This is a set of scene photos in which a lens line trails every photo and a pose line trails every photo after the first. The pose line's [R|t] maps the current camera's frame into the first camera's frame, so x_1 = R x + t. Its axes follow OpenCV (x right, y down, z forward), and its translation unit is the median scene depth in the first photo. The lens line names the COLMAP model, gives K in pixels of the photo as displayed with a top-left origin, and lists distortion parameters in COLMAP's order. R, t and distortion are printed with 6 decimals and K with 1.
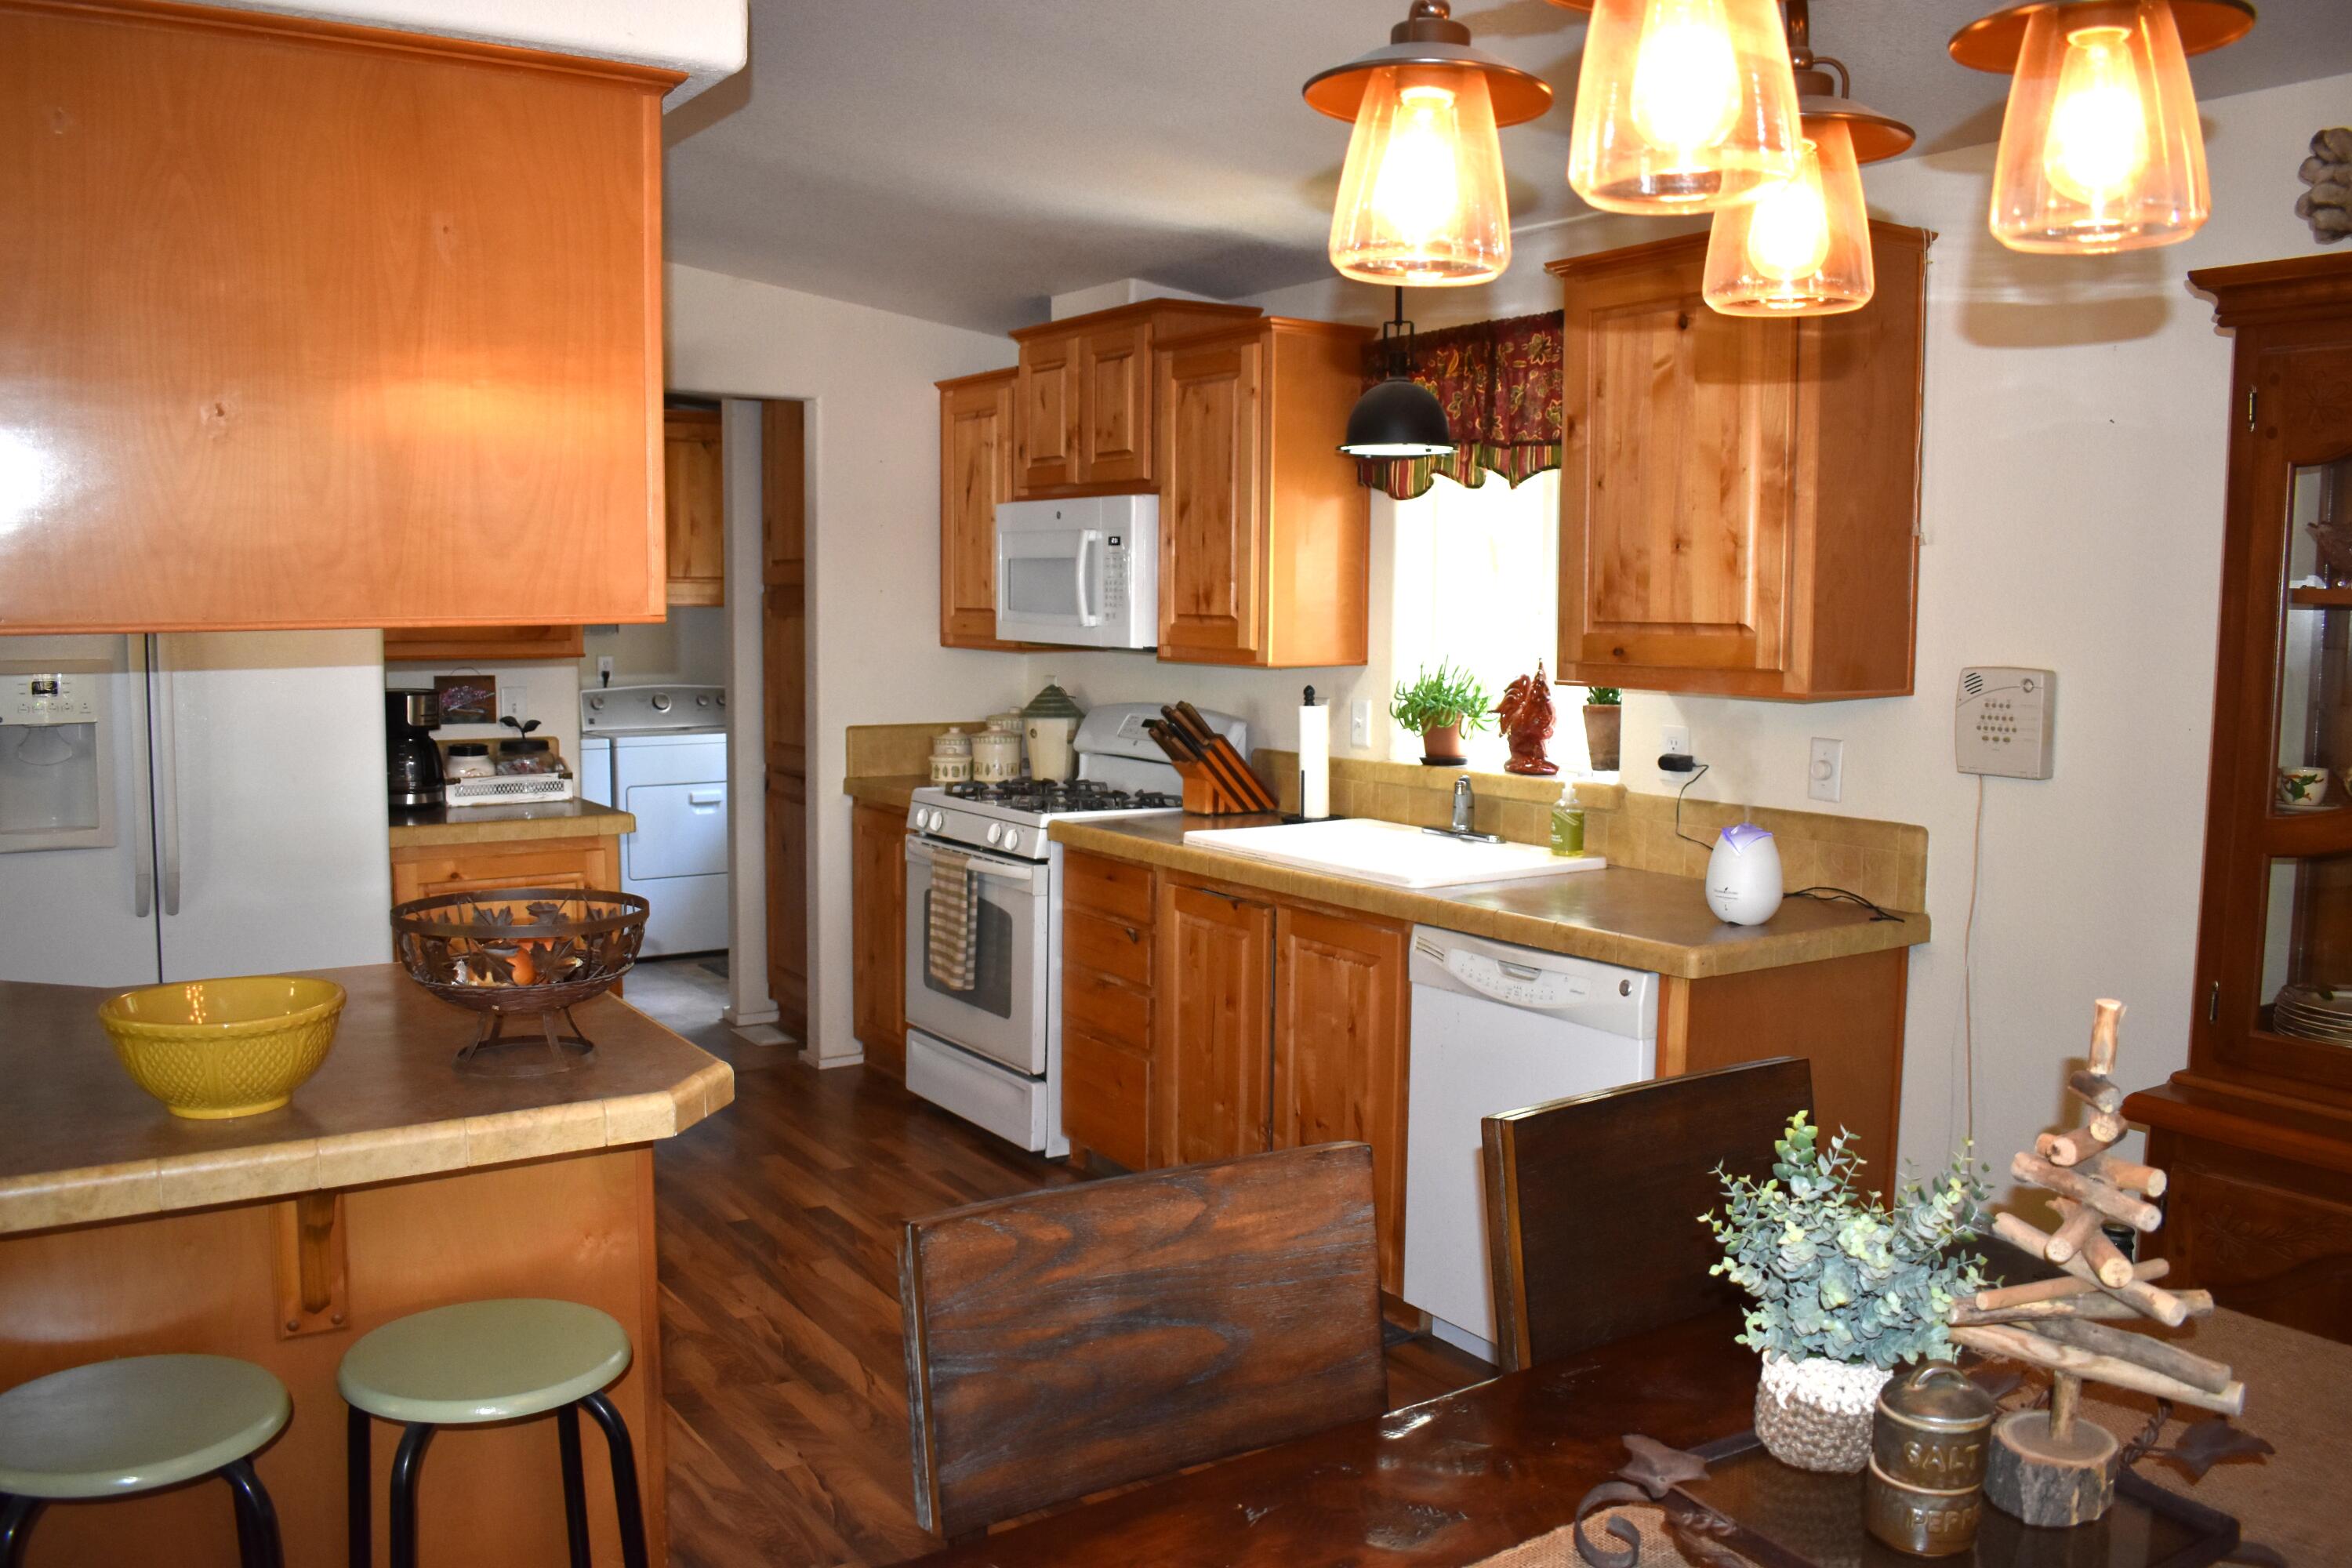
lens RADIAL K [[1892.3, 0, 1172.4], [0, 1892.3, 778.9], [0, 0, 1]] dist [-0.094073, 0.013868]
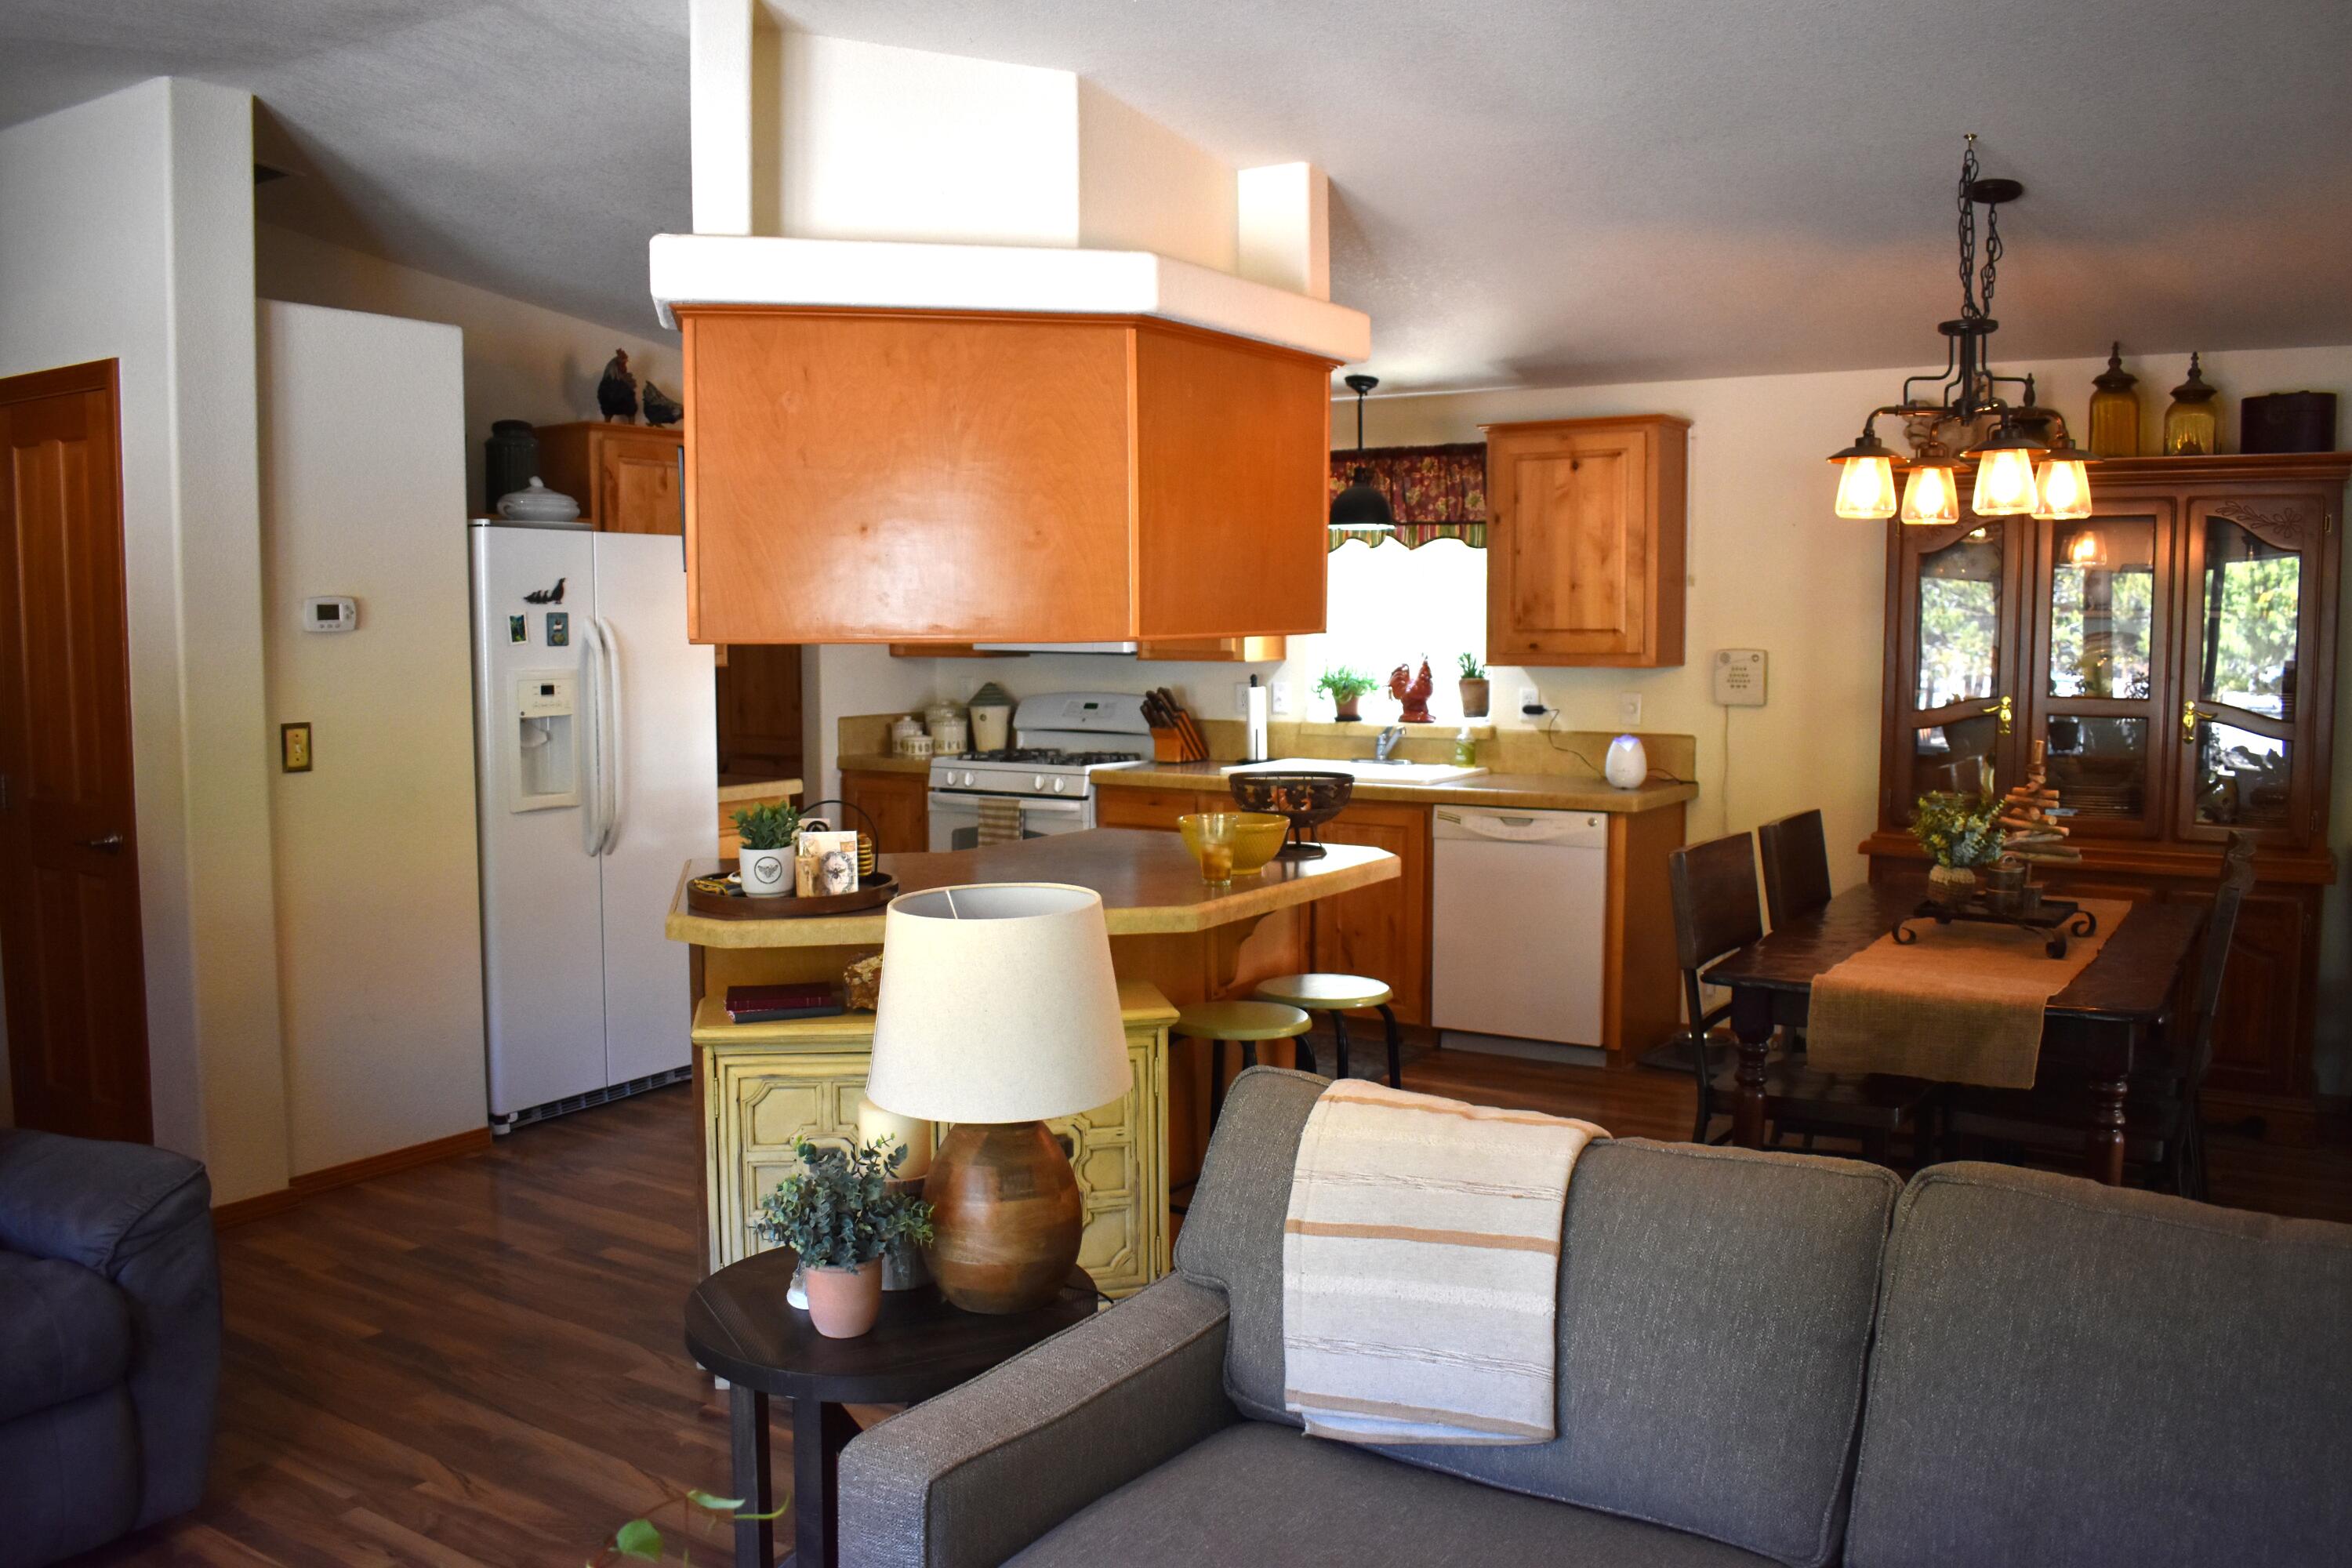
lens RADIAL K [[1892.3, 0, 1172.4], [0, 1892.3, 778.9], [0, 0, 1]] dist [-0.094073, 0.013868]
pose [[0.915206, -0.044402, 0.400532, -0.700719], [0.047584, 0.998865, 0.002002, 0.034073], [-0.400166, 0.017227, 0.916281, -0.441258]]
